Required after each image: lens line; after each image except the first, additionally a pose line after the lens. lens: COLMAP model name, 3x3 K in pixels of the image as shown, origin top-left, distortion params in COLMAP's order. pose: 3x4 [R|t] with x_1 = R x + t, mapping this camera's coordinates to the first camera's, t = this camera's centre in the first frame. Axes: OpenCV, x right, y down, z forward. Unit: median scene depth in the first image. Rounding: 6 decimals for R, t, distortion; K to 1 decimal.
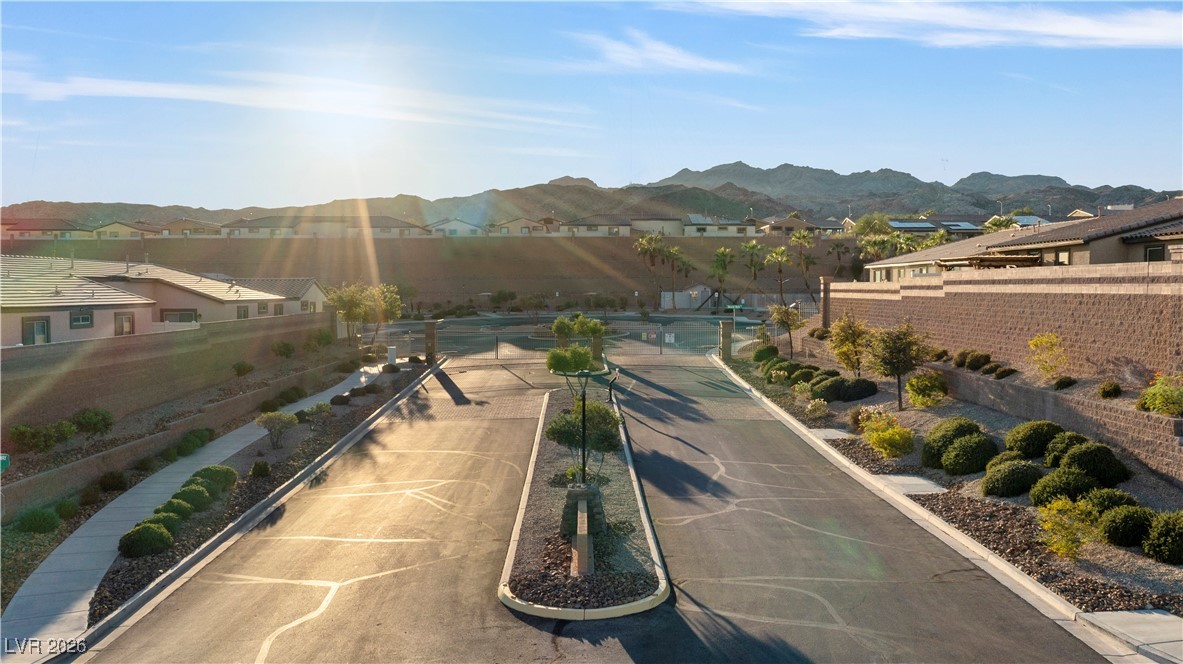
lens RADIAL K [[932.2, 0, 591.5], [0, 932.2, 332.0], [0, 0, 1]] dist [-0.012604, 0.004490]
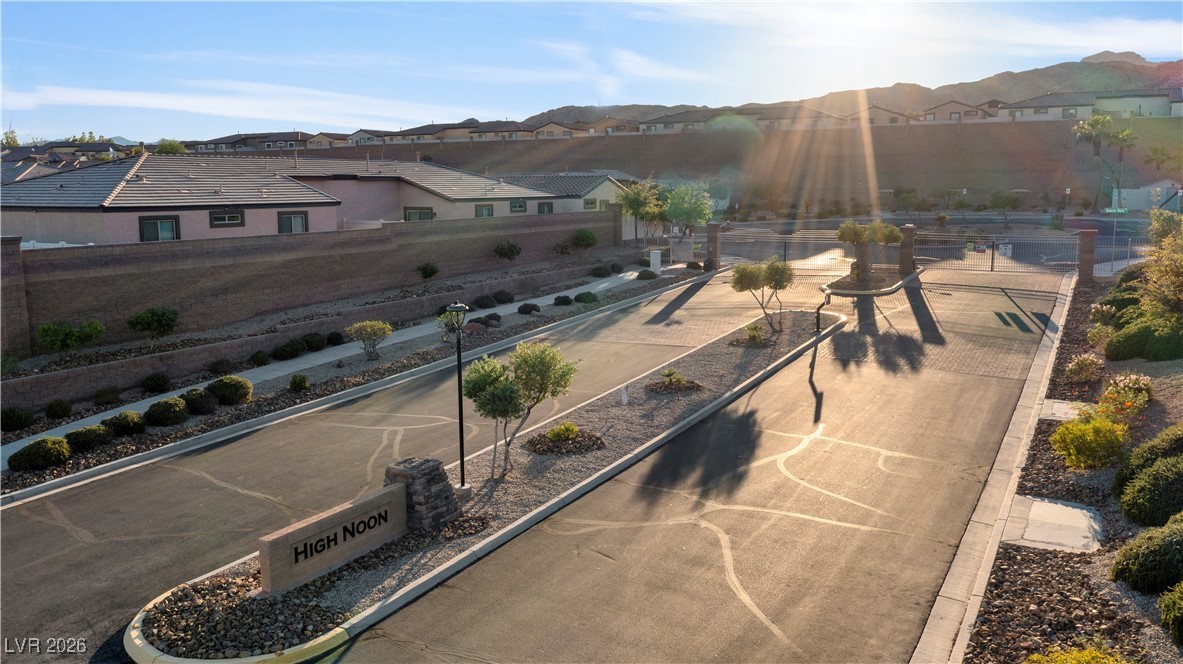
lens RADIAL K [[932.2, 0, 591.5], [0, 932.2, 332.0], [0, 0, 1]] dist [-0.012604, 0.004490]
pose [[0.866775, 0.075878, -0.492893, 0.161857], [-0.020716, 0.992982, 0.116435, -0.008646], [0.498269, -0.090712, 0.862264, 0.155937]]
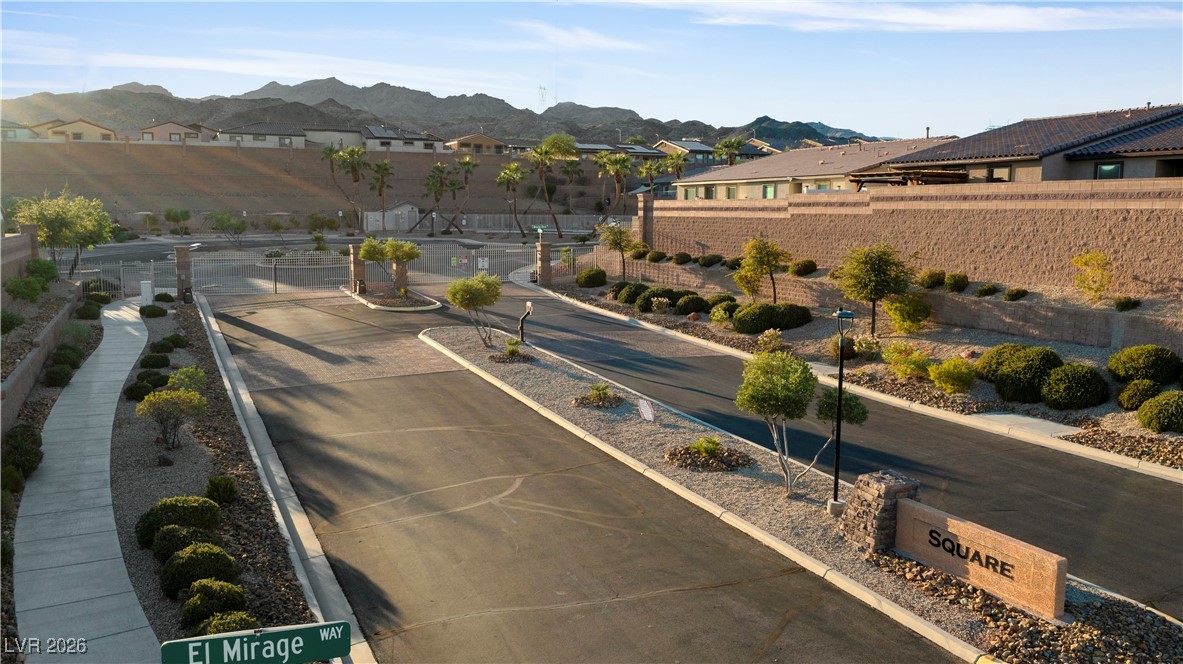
lens RADIAL K [[932.2, 0, 591.5], [0, 932.2, 332.0], [0, 0, 1]] dist [-0.012604, 0.004490]
pose [[0.911092, -0.046753, 0.409543, -0.171421], [0.013043, 0.996319, 0.084723, -0.001606], [-0.411996, -0.071849, 0.908348, 0.162637]]
